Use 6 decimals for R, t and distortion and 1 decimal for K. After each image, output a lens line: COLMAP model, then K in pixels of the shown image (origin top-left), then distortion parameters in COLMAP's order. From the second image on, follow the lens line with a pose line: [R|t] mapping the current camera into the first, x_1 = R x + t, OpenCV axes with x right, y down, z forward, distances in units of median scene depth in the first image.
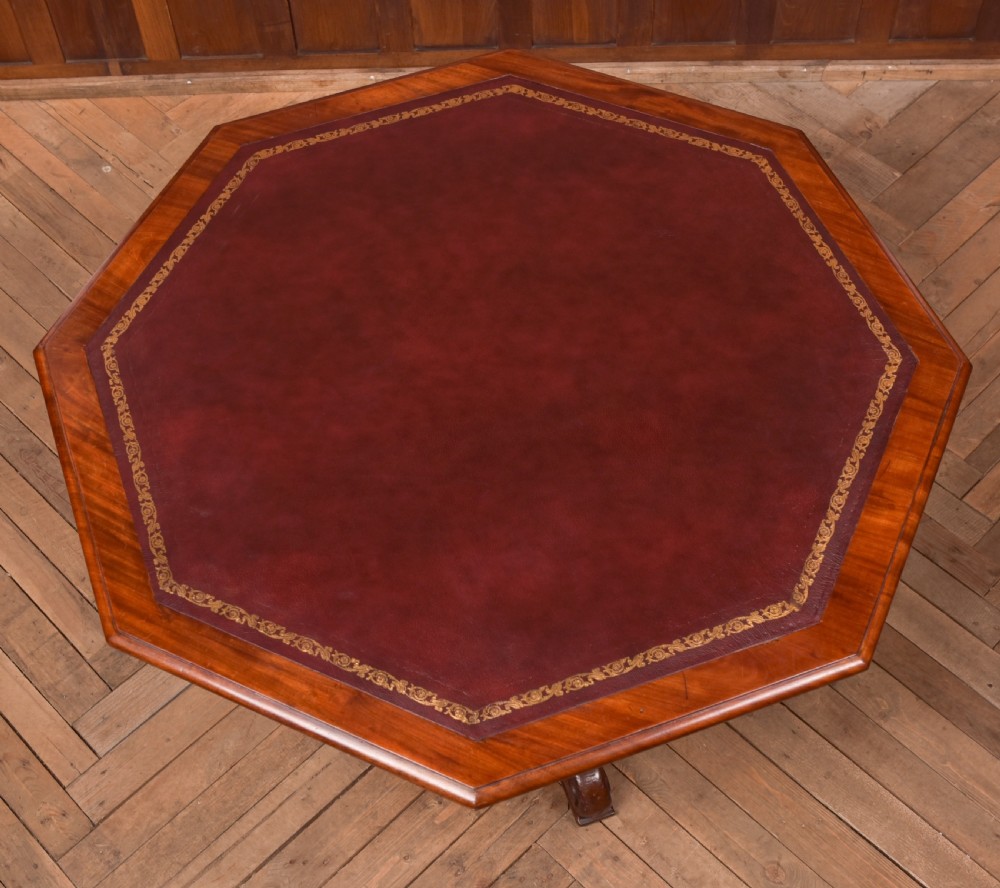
lens RADIAL K [[1440.1, 0, 469.4], [0, 1440.1, 444.6], [0, 0, 1]] dist [-0.095808, 0.089114]
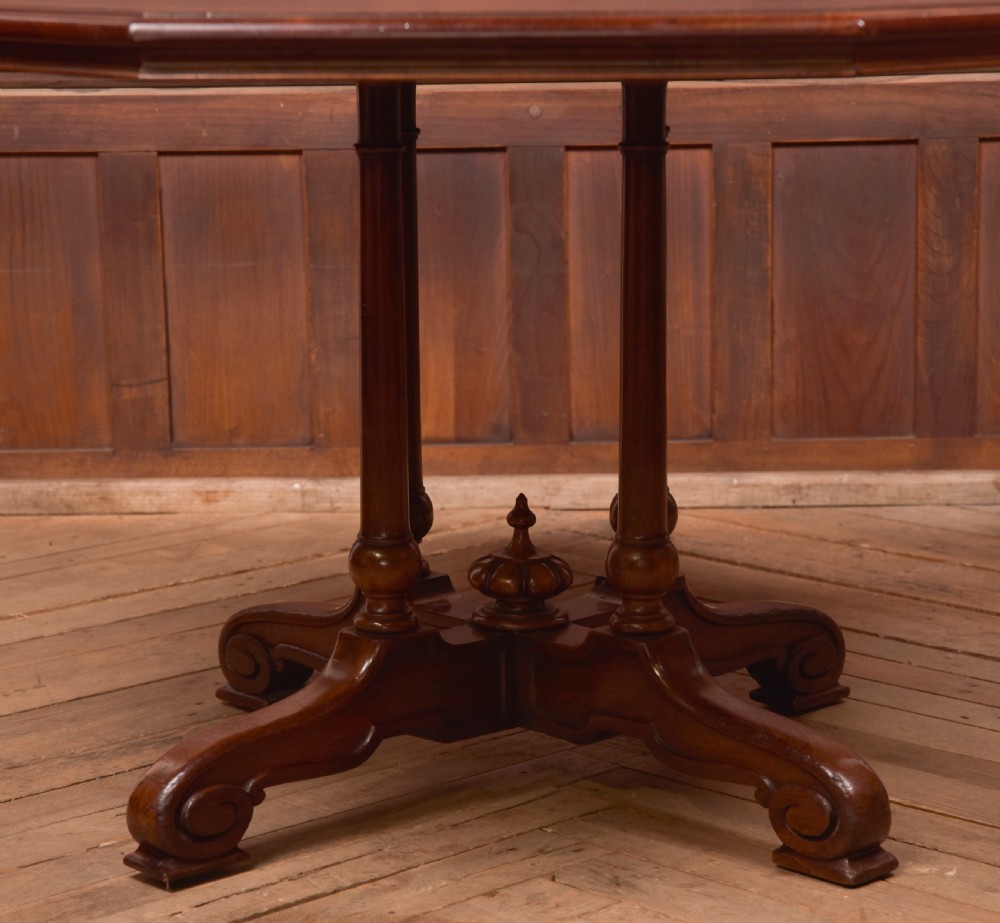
lens RADIAL K [[2900.7, 0, 507.6], [0, 2900.7, 548.8], [0, 0, 1]] dist [0.195795, 0.759417]
pose [[0.999672, 0.024824, -0.006273, 0.026652], [-0.022485, 0.733944, -0.678838, 0.575026], [-0.012247, 0.678756, 0.734262, 0.148186]]
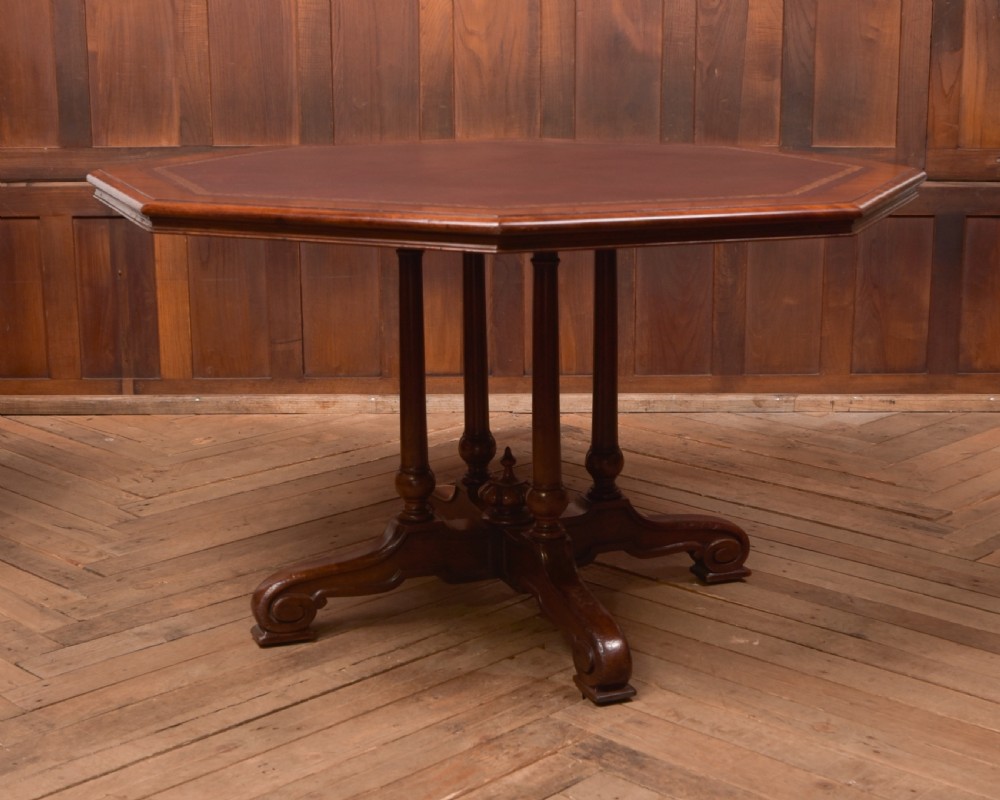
lens RADIAL K [[1610.7, 0, 539.2], [0, 1610.7, 457.9], [0, 0, 1]] dist [-0.120797, 0.159674]
pose [[0.997843, 0.030000, 0.058385, -0.013672], [0.014509, 0.766654, -0.641897, 0.549949], [-0.064018, 0.641360, 0.764565, 0.114205]]
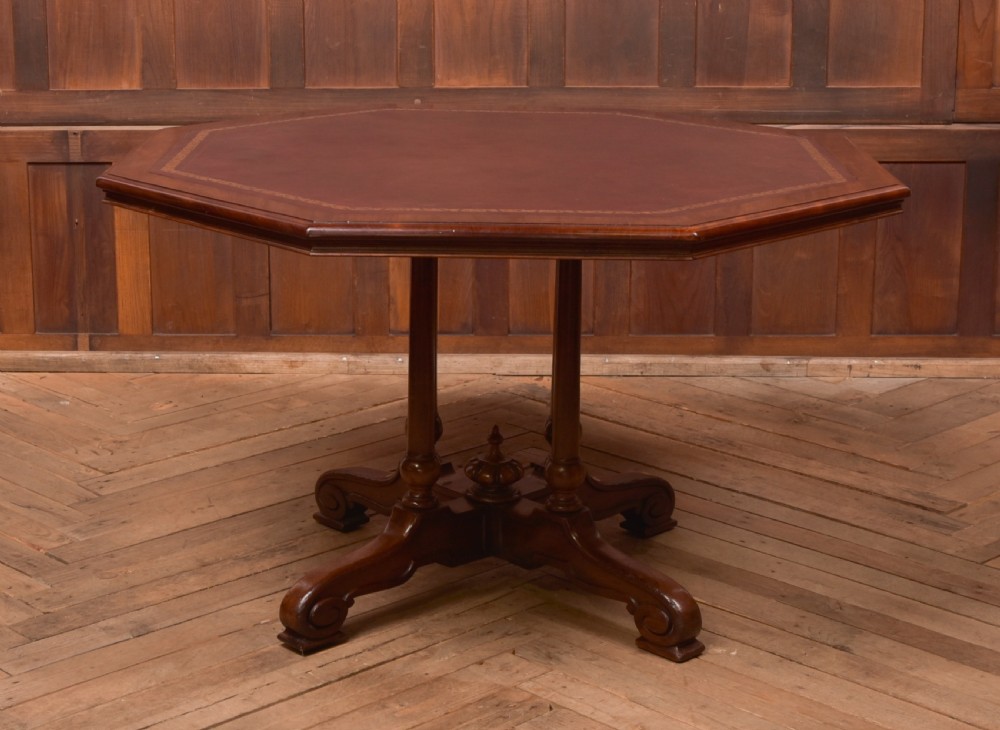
lens RADIAL K [[1970.3, 0, 348.5], [0, 1970.3, 296.0], [0, 0, 1]] dist [-0.074586, 0.139031]
pose [[0.998206, 0.039239, -0.045220, -0.006075], [-0.059357, 0.747414, -0.661702, 0.613964], [0.007833, 0.663199, 0.748402, -0.038398]]
